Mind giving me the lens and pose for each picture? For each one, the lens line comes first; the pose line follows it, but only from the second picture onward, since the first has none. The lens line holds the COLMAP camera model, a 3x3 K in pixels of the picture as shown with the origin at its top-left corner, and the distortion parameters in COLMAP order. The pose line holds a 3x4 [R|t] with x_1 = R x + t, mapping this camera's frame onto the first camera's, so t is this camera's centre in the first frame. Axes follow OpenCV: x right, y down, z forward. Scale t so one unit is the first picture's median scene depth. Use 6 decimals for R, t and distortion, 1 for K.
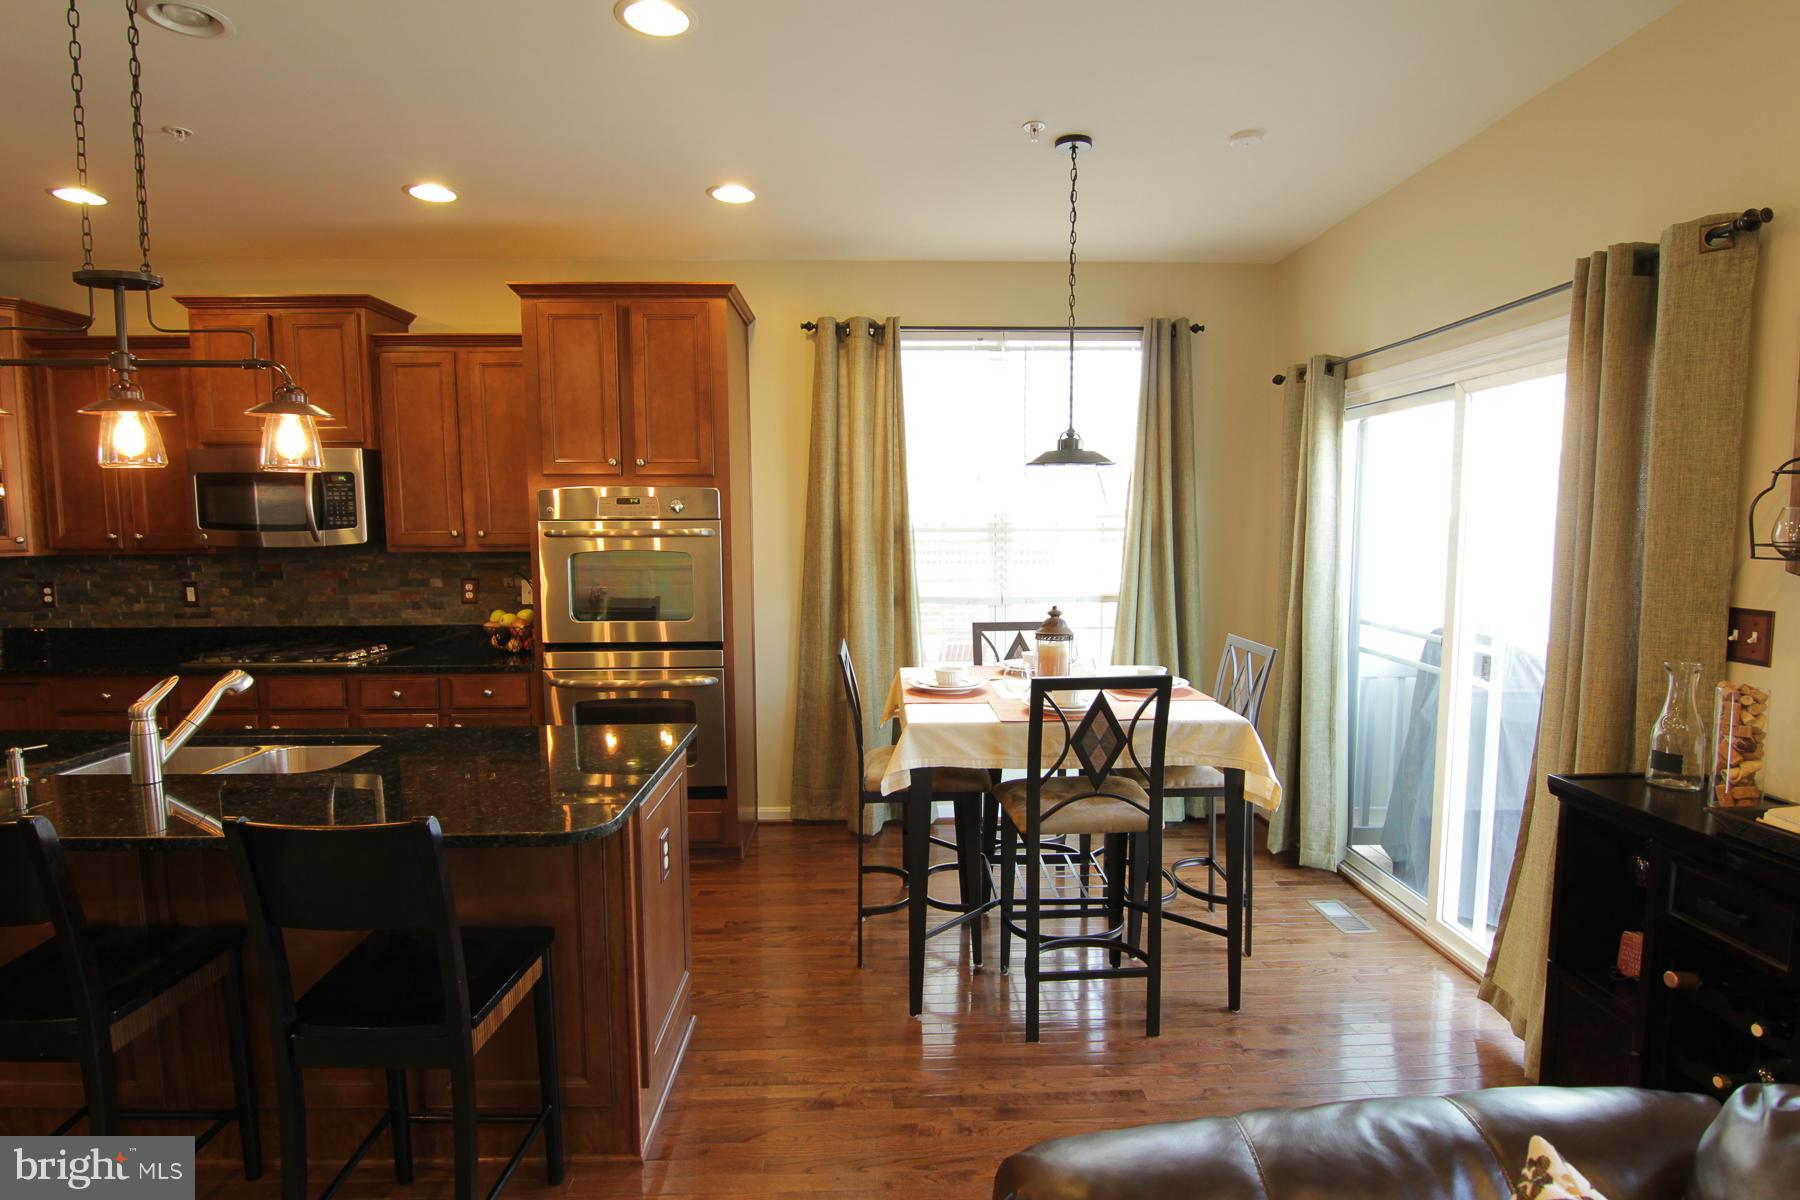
lens RADIAL K [[914.8, 0, 901.2], [0, 914.8, 608.3], [0, 0, 1]] dist [0.010160, -0.022031]
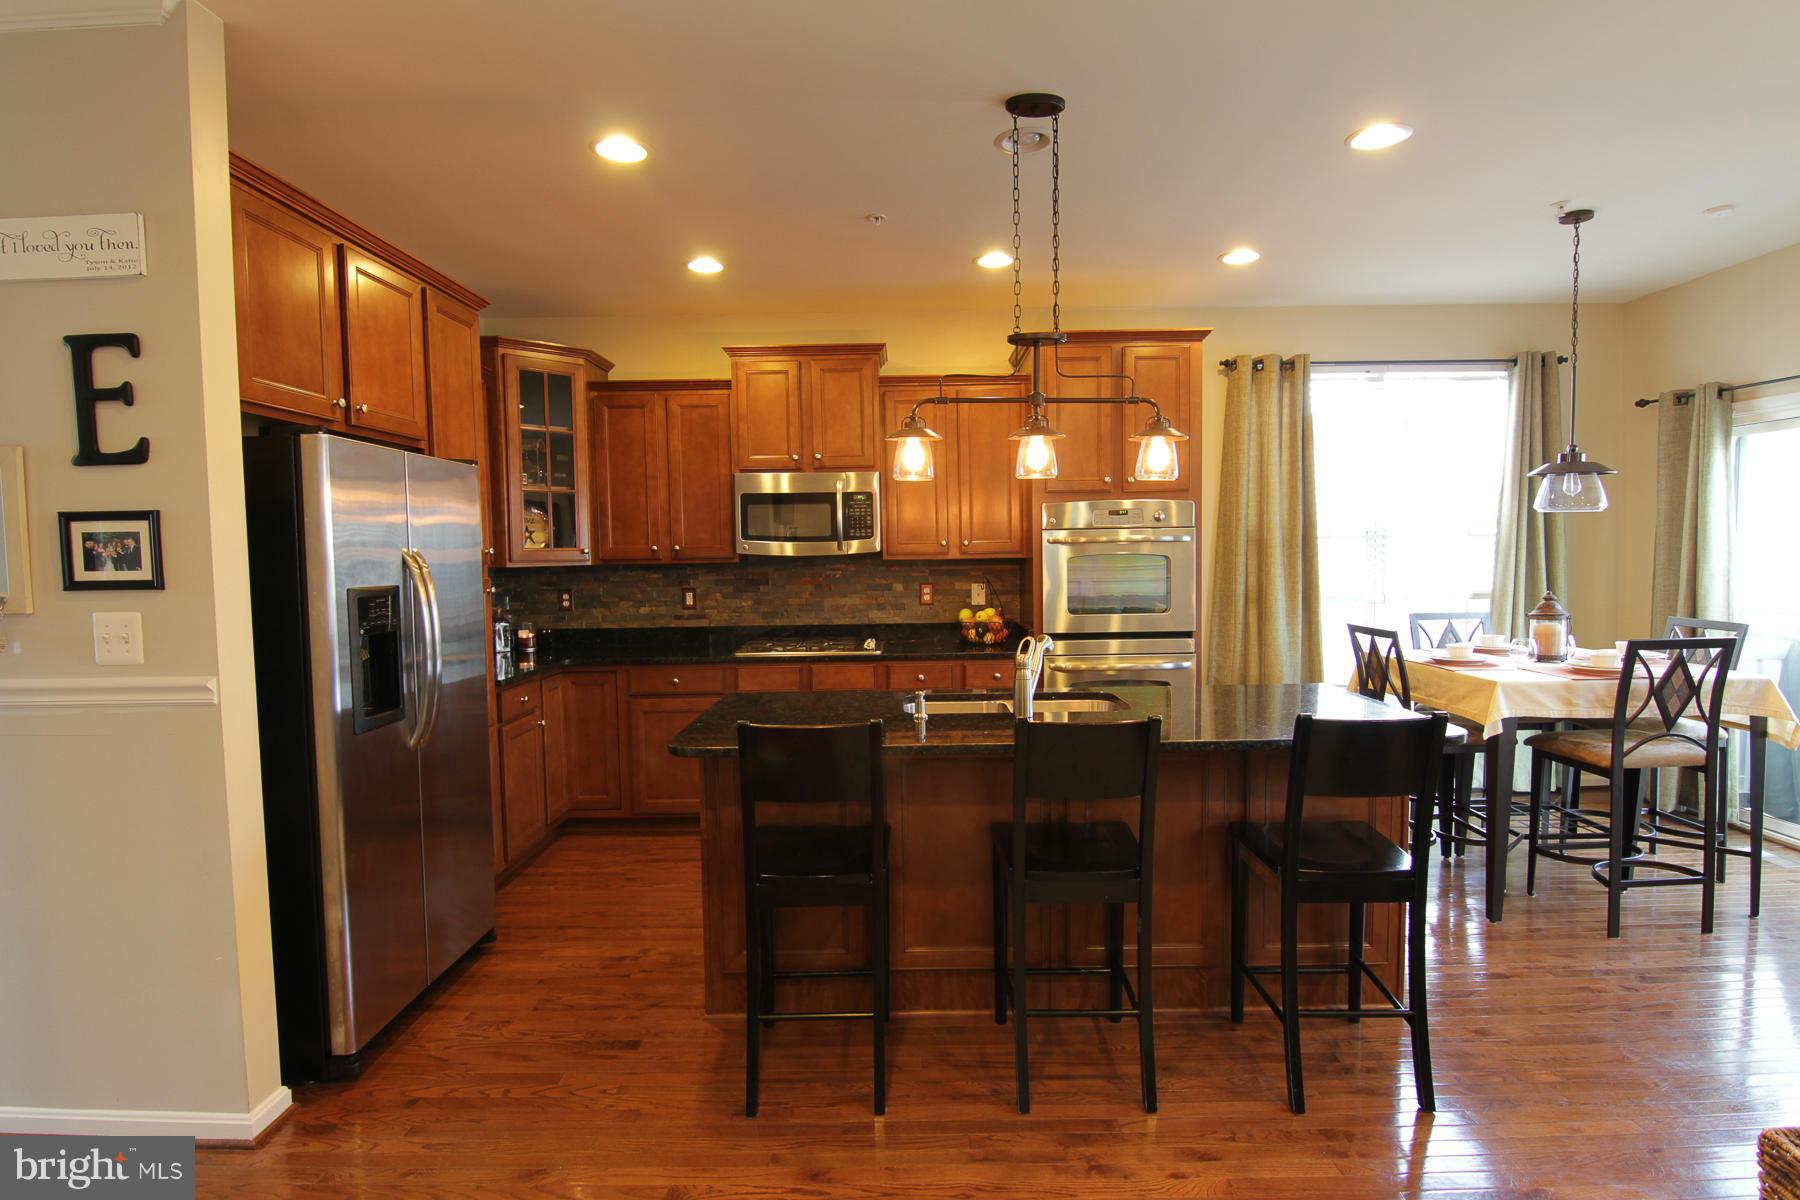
lens RADIAL K [[914.8, 0, 901.2], [0, 914.8, 608.3], [0, 0, 1]] dist [0.010160, -0.022031]
pose [[0.999551, -0.009596, -0.028384, -0.484933], [0.008661, 0.999421, -0.032913, 0.038593], [0.028684, 0.032653, 0.999055, -0.165710]]
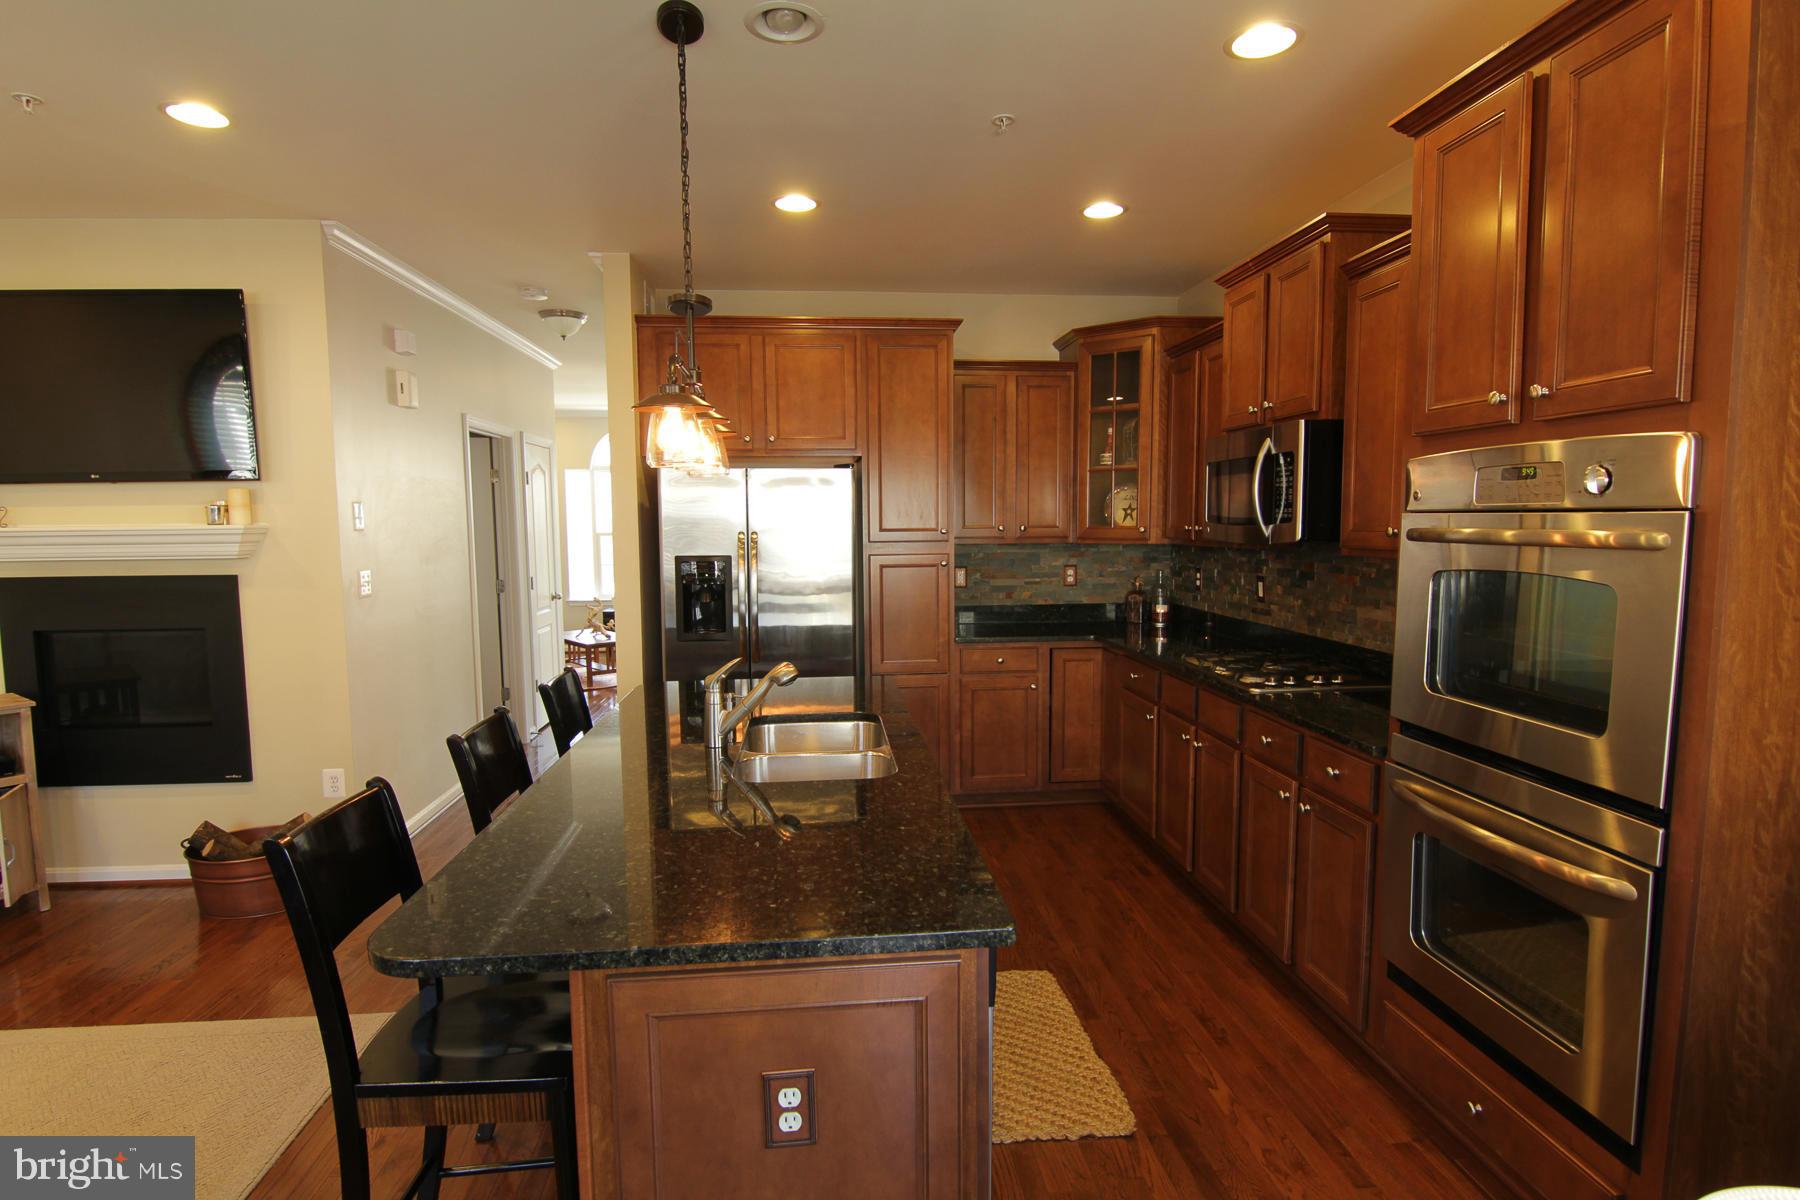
lens RADIAL K [[914.8, 0, 901.2], [0, 914.8, 608.3], [0, 0, 1]] dist [0.010160, -0.022031]
pose [[0.078130, 0.101416, -0.991771, 0.154747], [-0.090389, 0.991436, 0.094261, -0.053609], [0.992837, 0.082281, 0.086627, 0.554460]]
